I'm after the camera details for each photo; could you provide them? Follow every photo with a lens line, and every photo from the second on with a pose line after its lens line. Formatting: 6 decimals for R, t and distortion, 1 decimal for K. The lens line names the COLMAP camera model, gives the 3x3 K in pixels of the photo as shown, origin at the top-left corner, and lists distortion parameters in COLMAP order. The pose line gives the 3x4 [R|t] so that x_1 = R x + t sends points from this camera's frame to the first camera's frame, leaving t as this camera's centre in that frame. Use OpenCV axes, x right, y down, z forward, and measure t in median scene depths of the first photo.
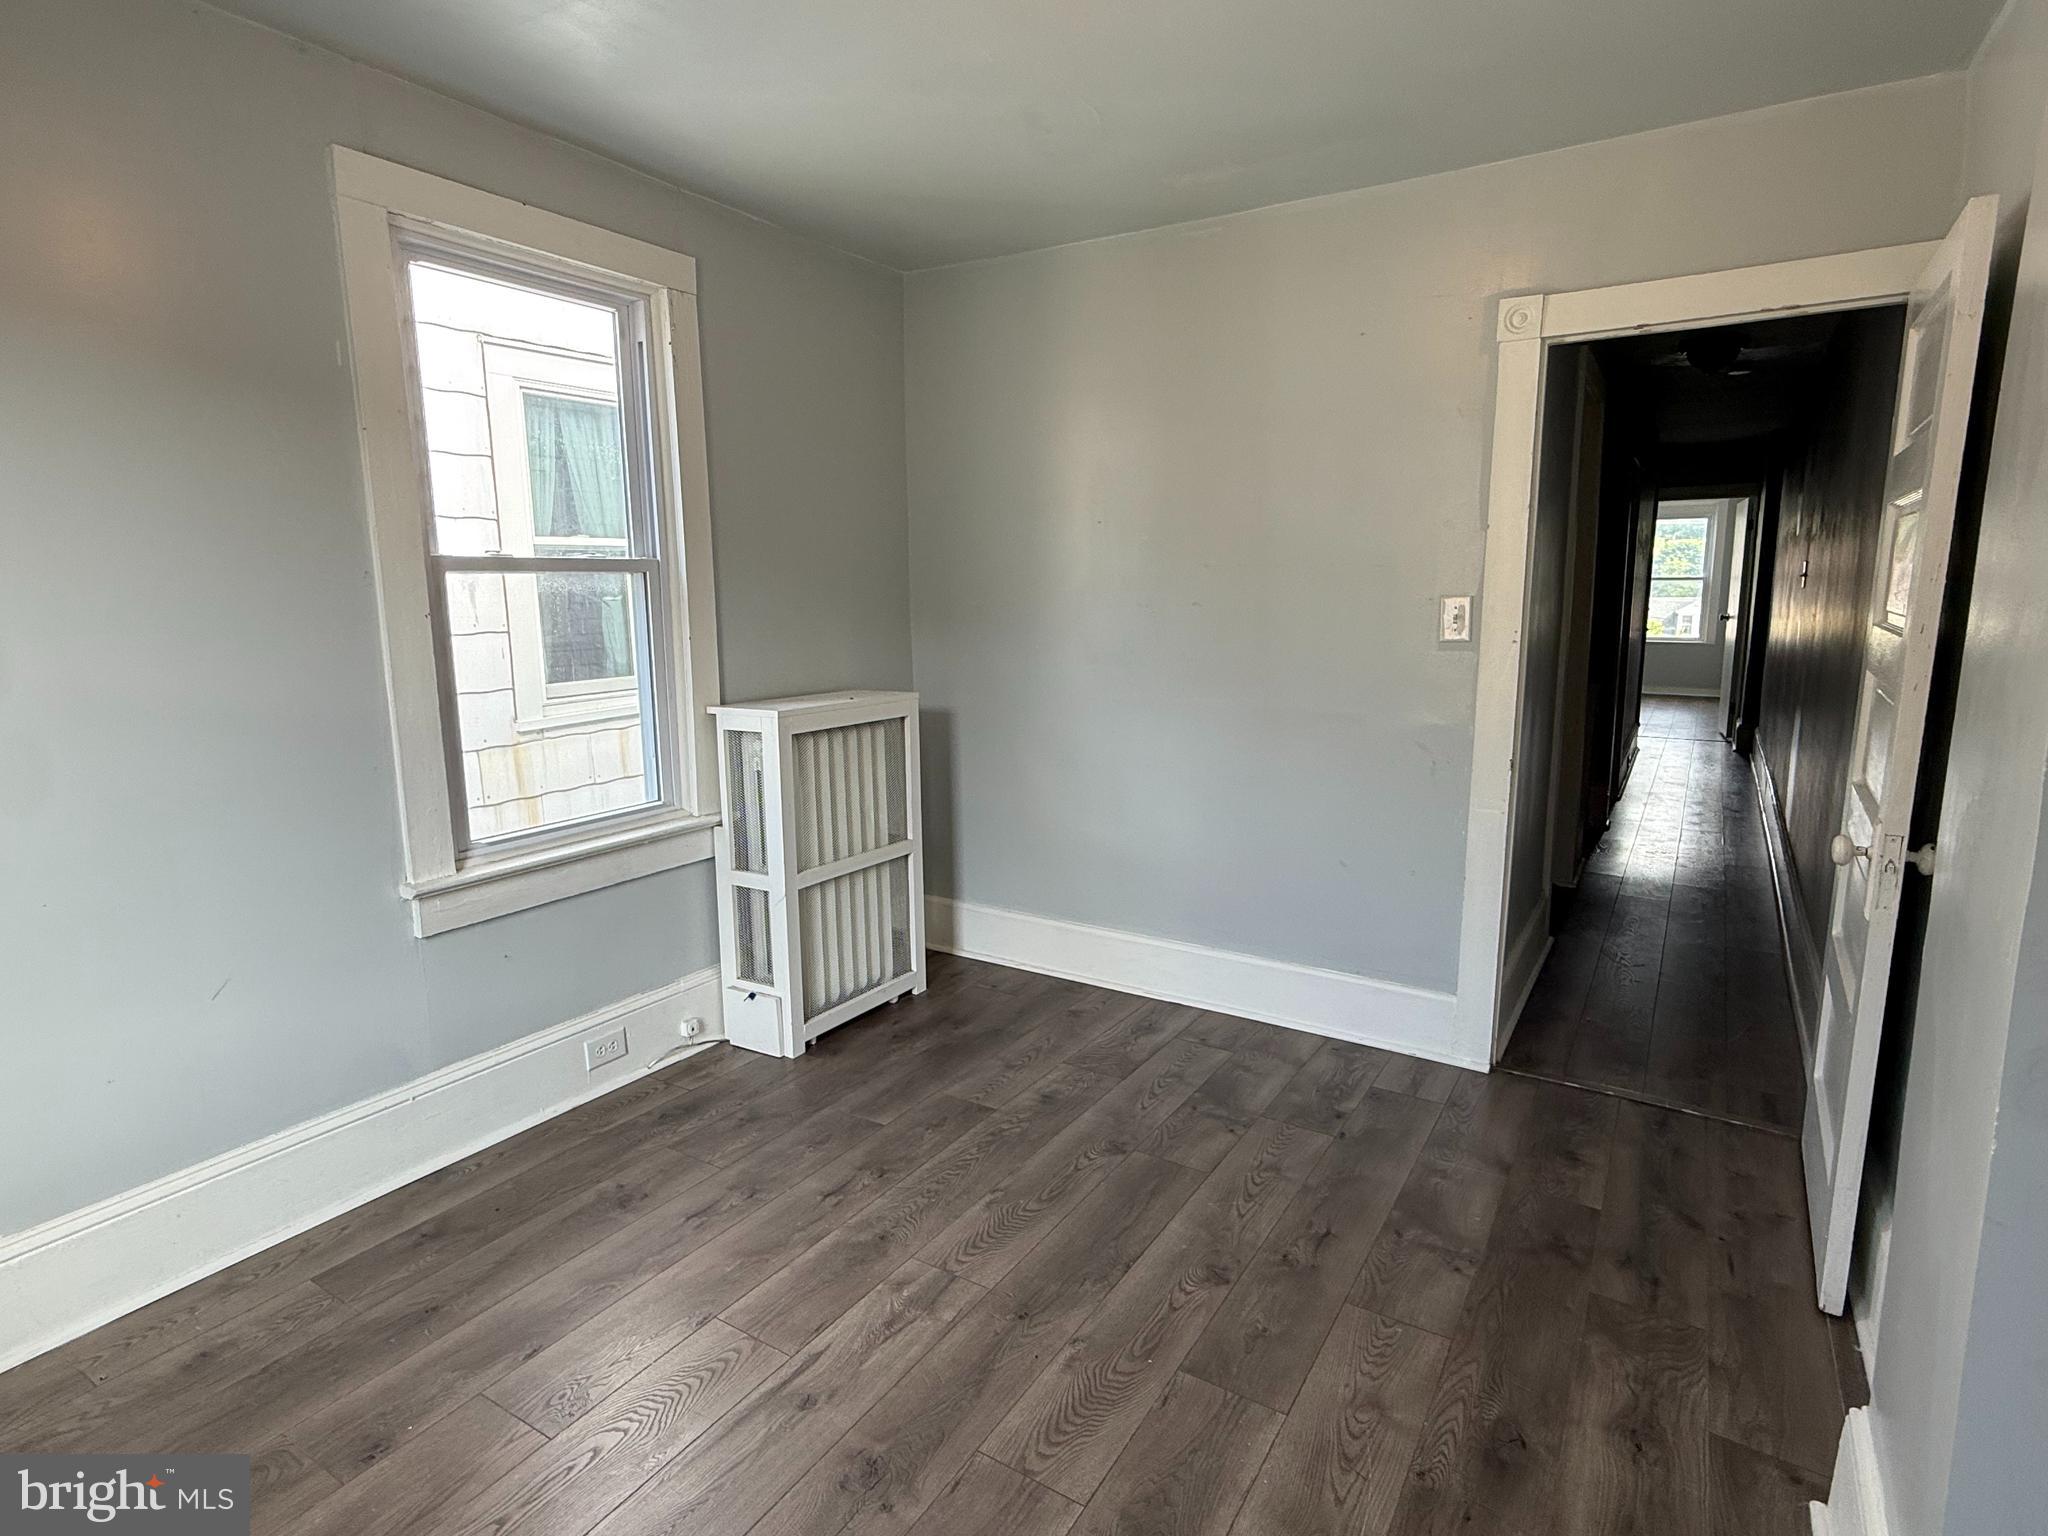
lens RADIAL K [[1062.5, 0, 1028.9], [0, 1062.5, 766.5], [0, 0, 1]] dist [0.001950, 0.001292]
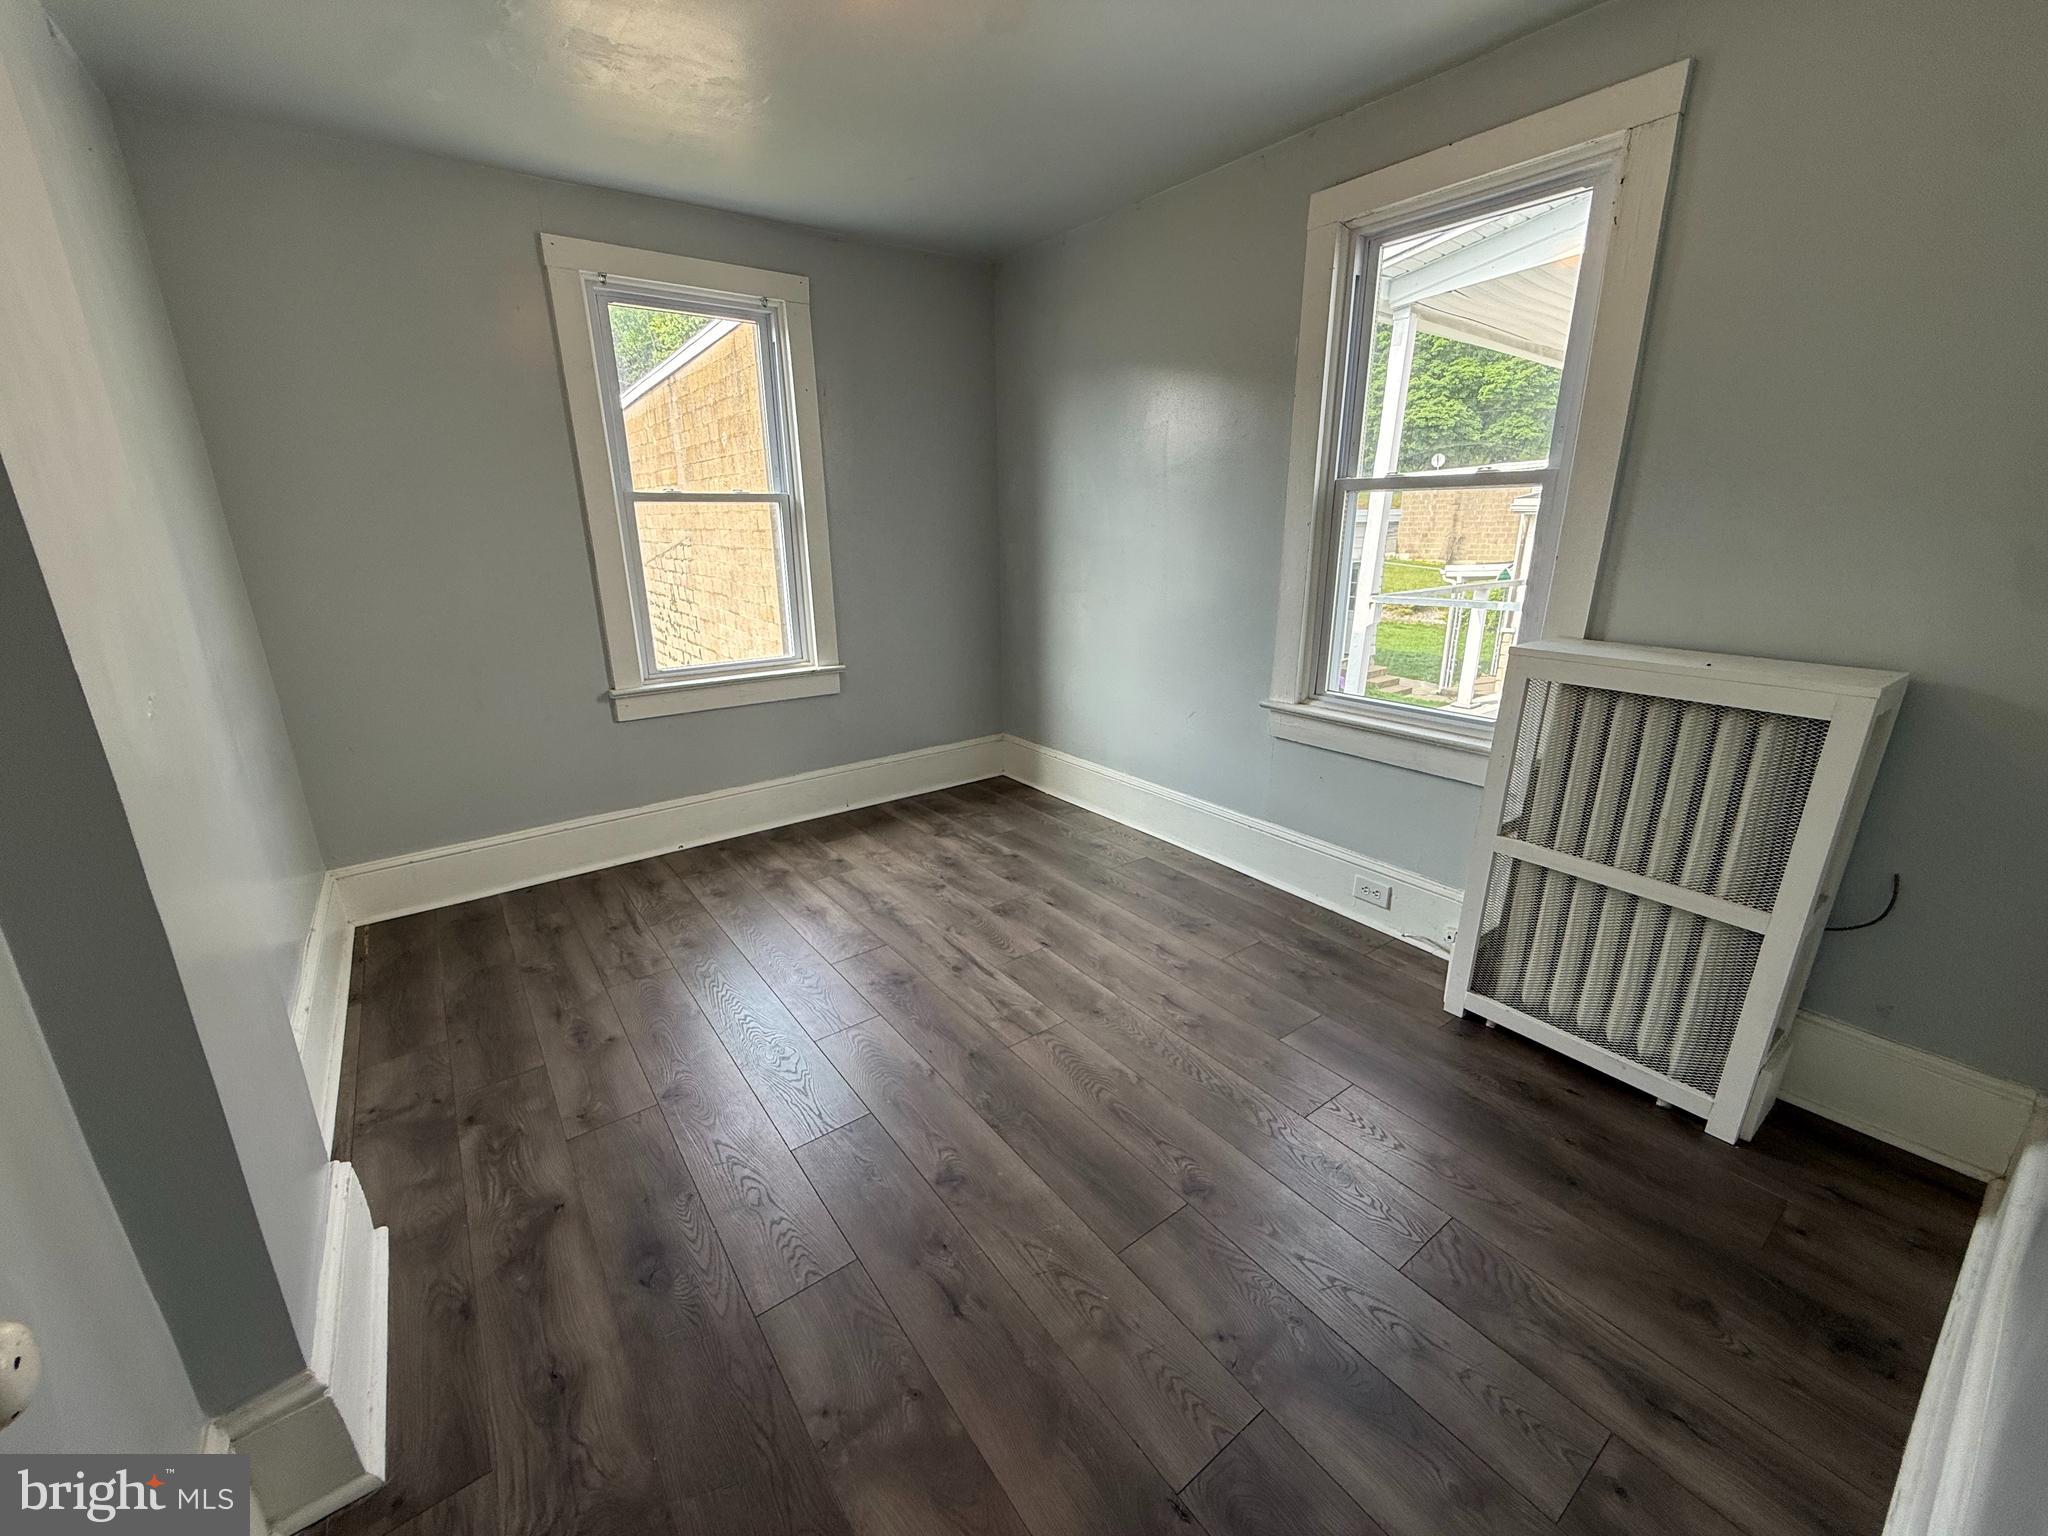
lens RADIAL K [[809.1, 0, 1018.0], [0, 809.1, 769.0], [0, 0, 1]] dist [0.002471, 0.000170]
pose [[-0.361755, 0.287872, -0.886714, 0.653560], [-0.144968, 0.922192, 0.358533, -0.171655], [0.920933, 0.258247, -0.291876, 1.040227]]
